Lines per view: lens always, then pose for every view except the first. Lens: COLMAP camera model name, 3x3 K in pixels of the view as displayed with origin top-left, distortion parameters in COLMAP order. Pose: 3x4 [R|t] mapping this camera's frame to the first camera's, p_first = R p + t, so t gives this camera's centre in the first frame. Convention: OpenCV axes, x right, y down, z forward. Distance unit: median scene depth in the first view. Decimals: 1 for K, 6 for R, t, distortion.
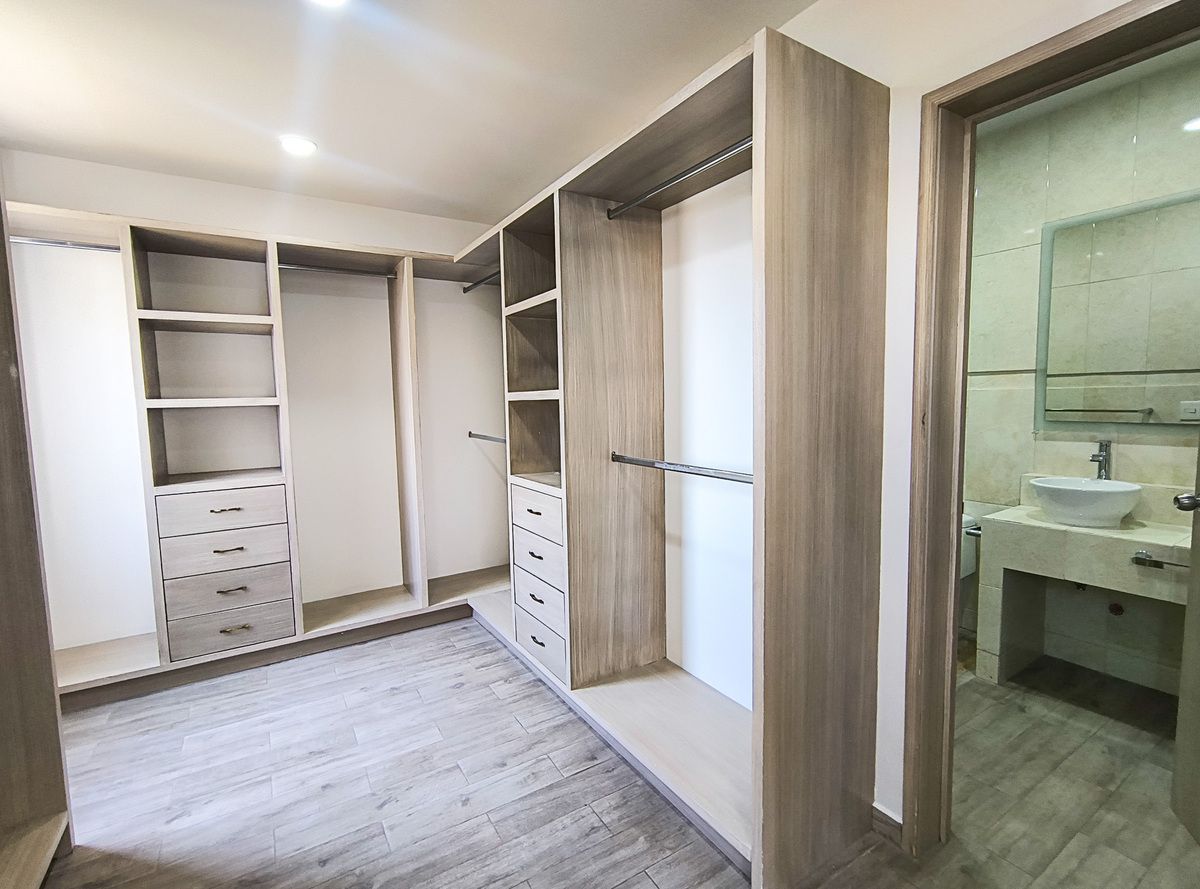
lens RADIAL K [[551.6, 0, 603.7], [0, 551.6, 444.8], [0, 0, 1]] dist [0.002203, 0.000234]
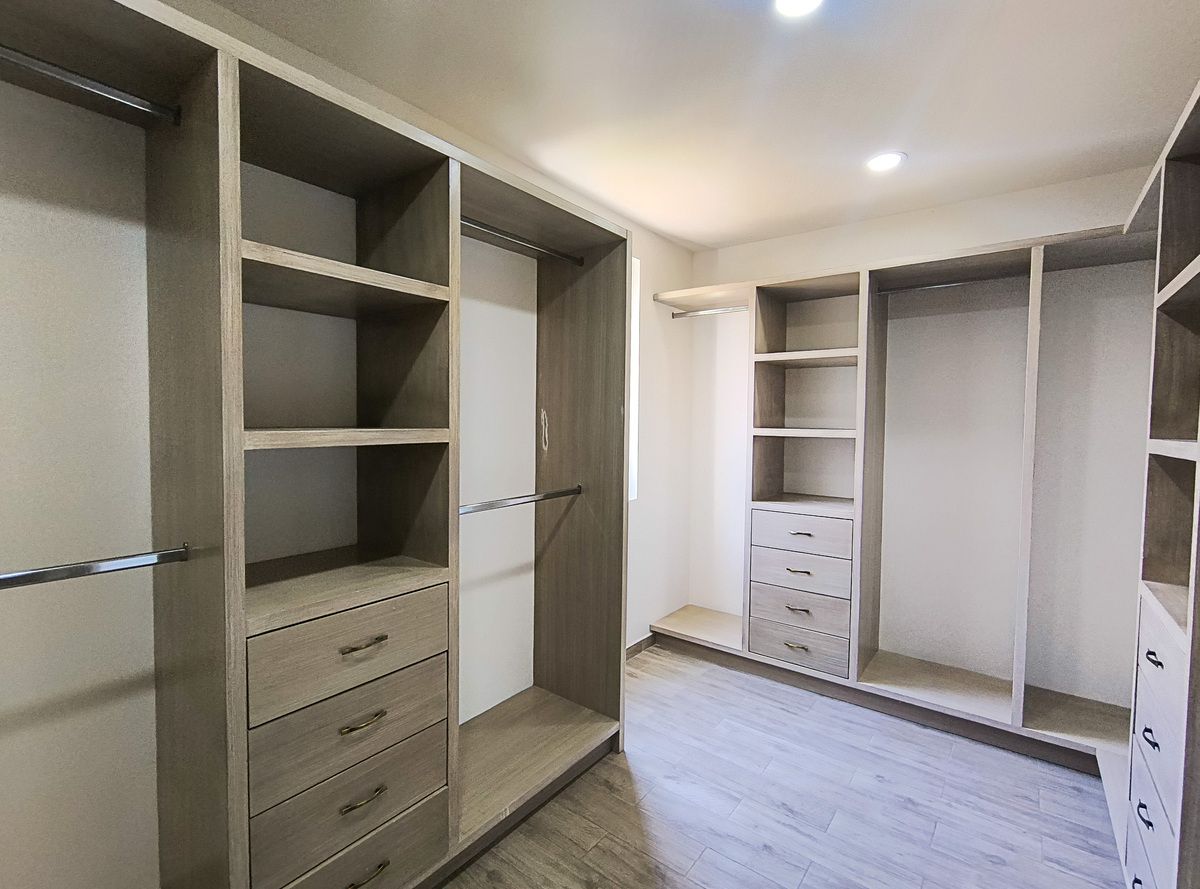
lens RADIAL K [[551.6, 0, 603.7], [0, 551.6, 444.8], [0, 0, 1]] dist [0.002203, 0.000234]
pose [[0.347306, 0.065564, -0.935457, 0.180727], [-0.100761, 0.994387, 0.032285, -0.050963], [0.932323, 0.083045, 0.351963, 0.268420]]
